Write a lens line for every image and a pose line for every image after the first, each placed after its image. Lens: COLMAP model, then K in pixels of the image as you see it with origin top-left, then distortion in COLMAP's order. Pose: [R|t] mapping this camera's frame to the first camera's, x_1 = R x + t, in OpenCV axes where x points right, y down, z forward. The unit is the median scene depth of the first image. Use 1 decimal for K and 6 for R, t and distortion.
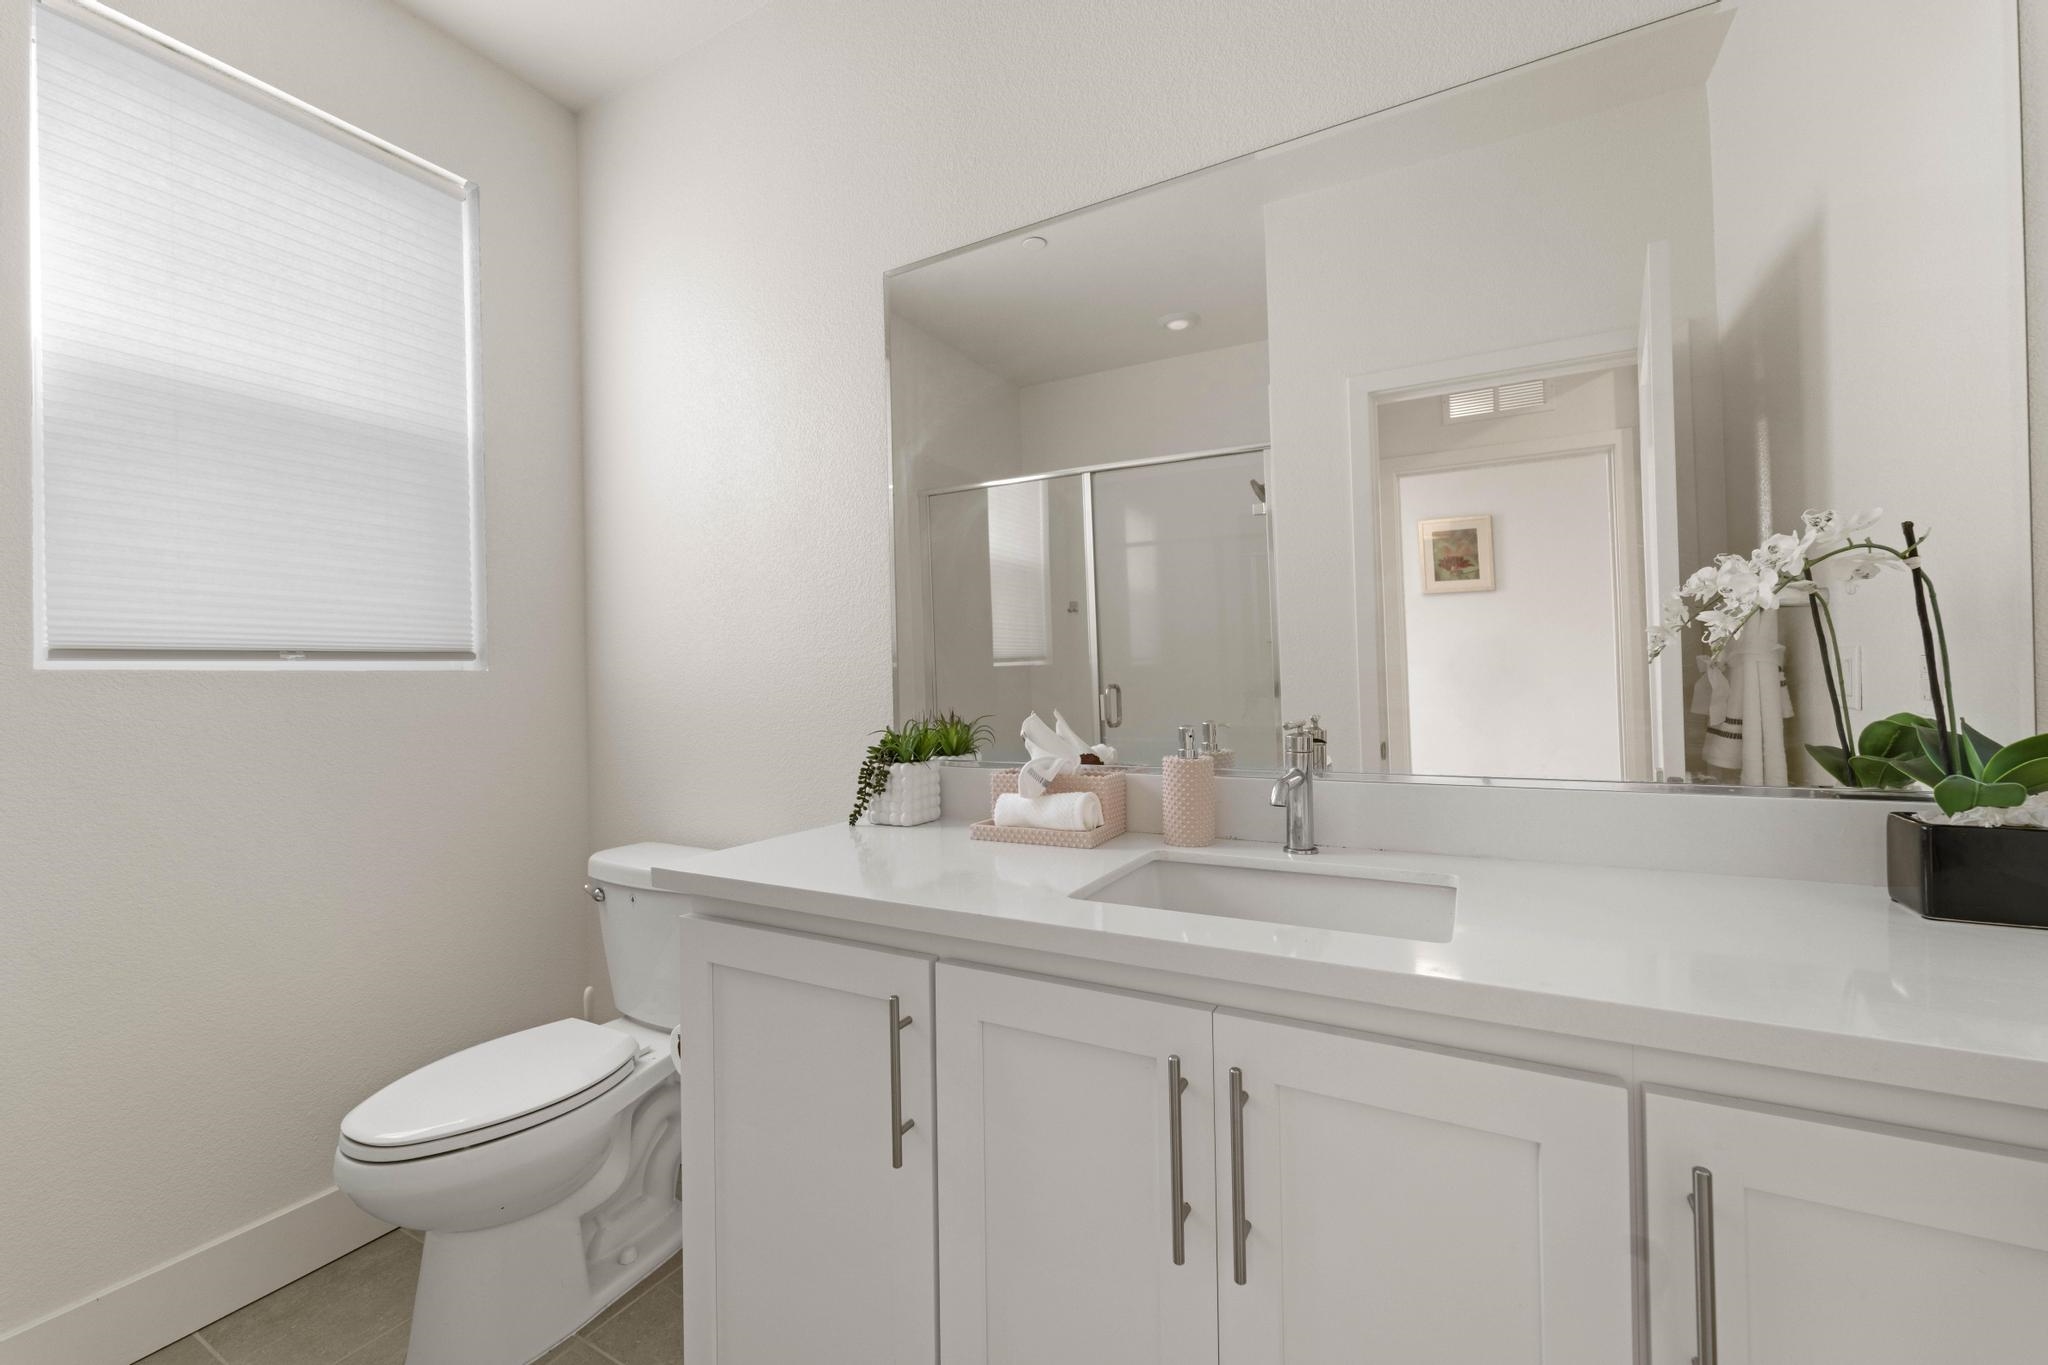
lens RADIAL K [[821.8, 0, 1016.5], [0, 821.8, 680.9], [0, 0, 1]] dist [0.000817, -0.001643]
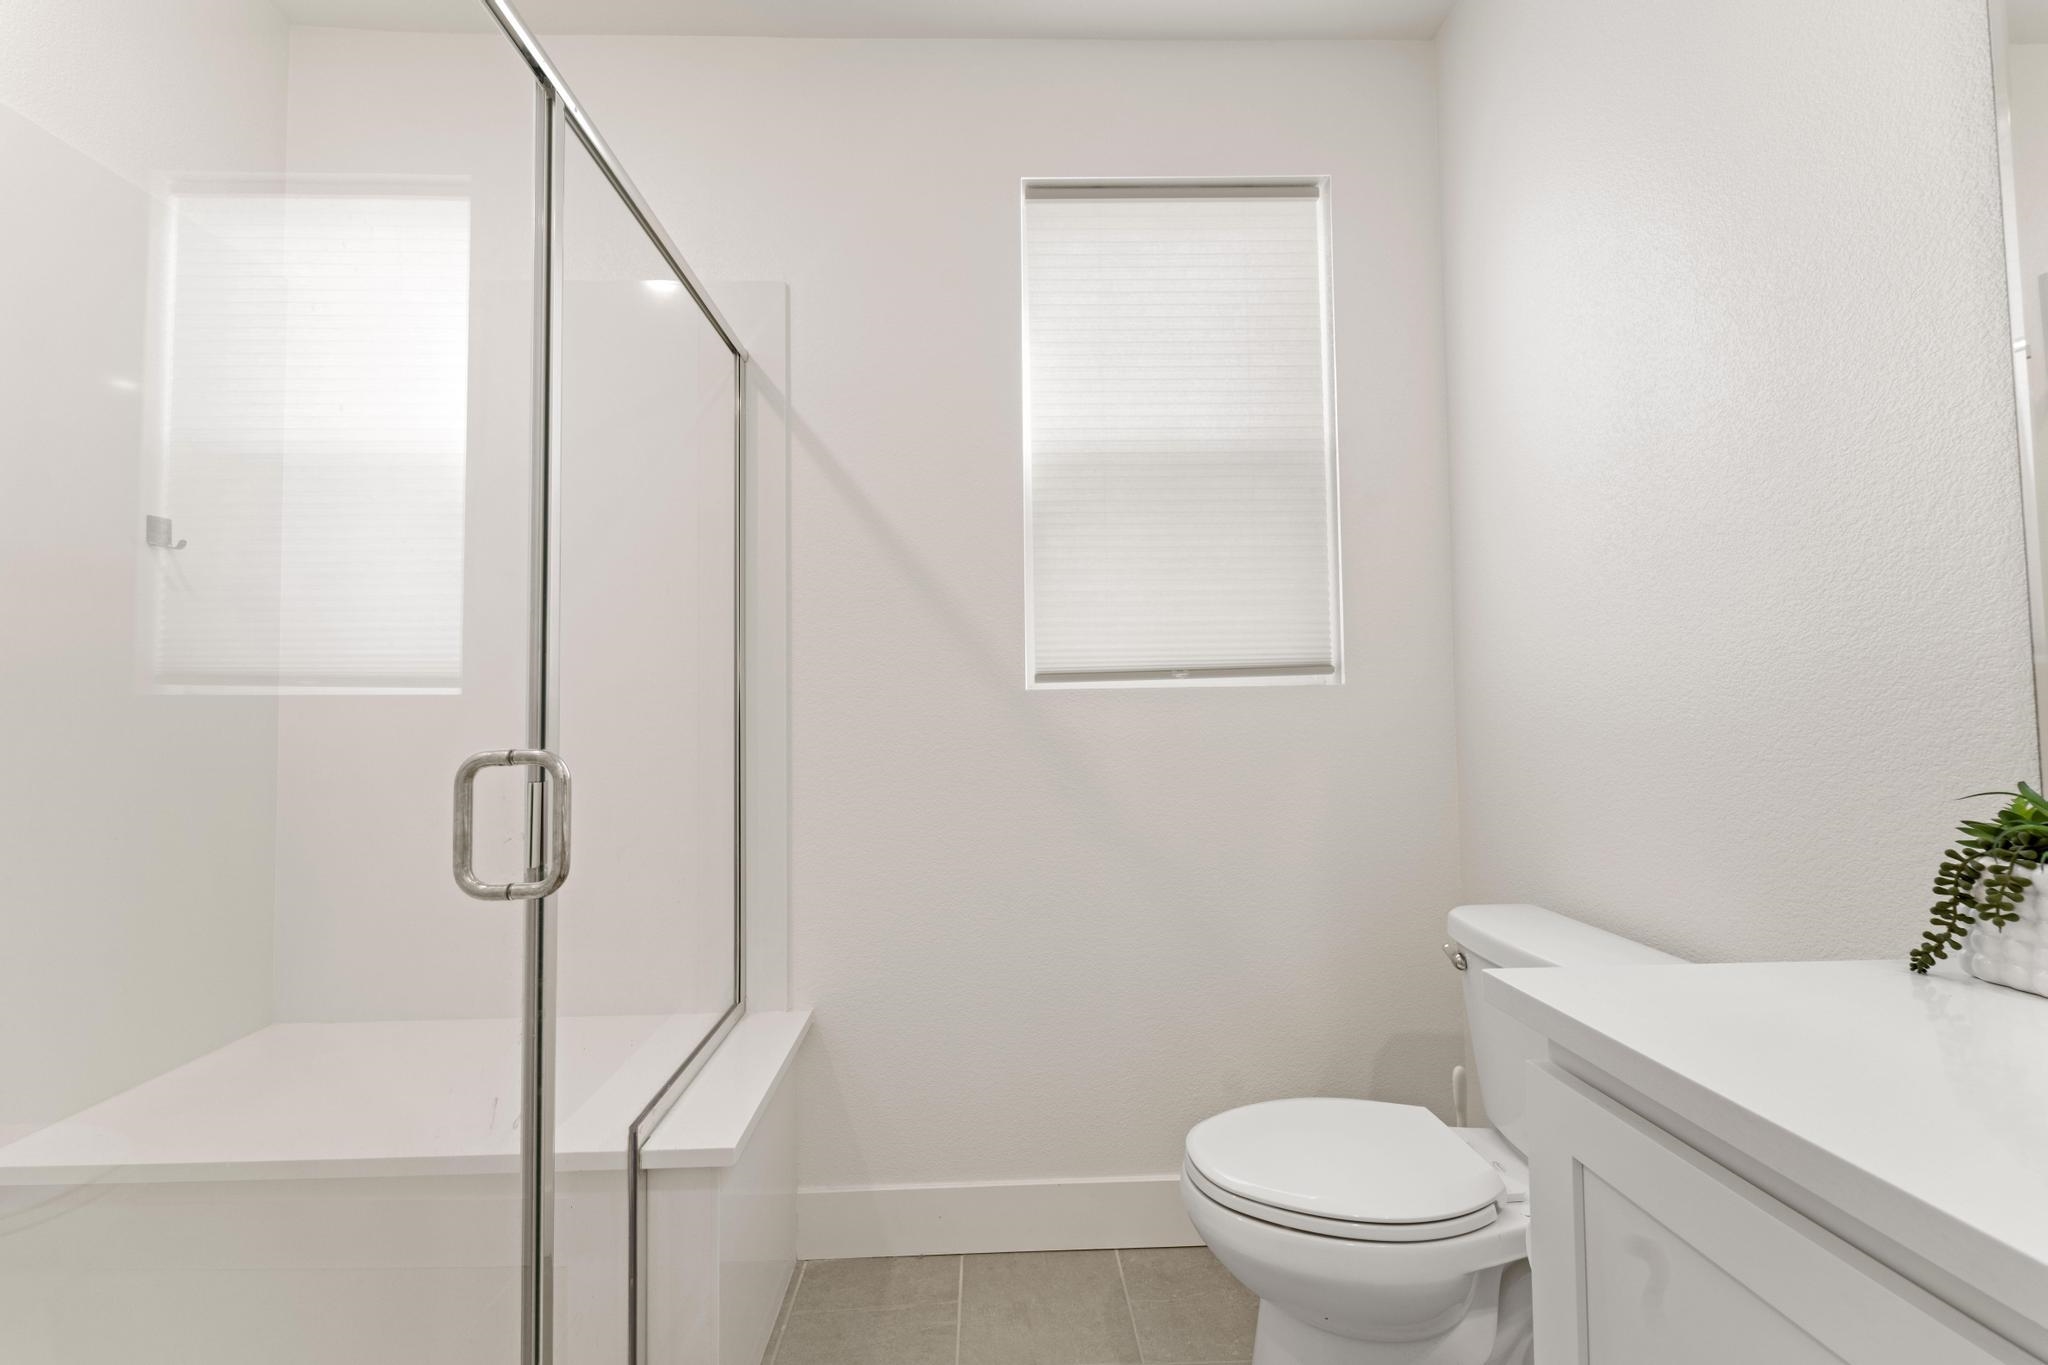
lens RADIAL K [[821.8, 0, 1005.7], [0, 821.8, 685.5], [0, 0, 1]] dist [0.000817, -0.001643]
pose [[0.507062, -0.017724, -0.861727, -0.043690], [0.008705, 0.999843, -0.015443, 0.000056], [0.861866, 0.000329, 0.507137, 0.244343]]
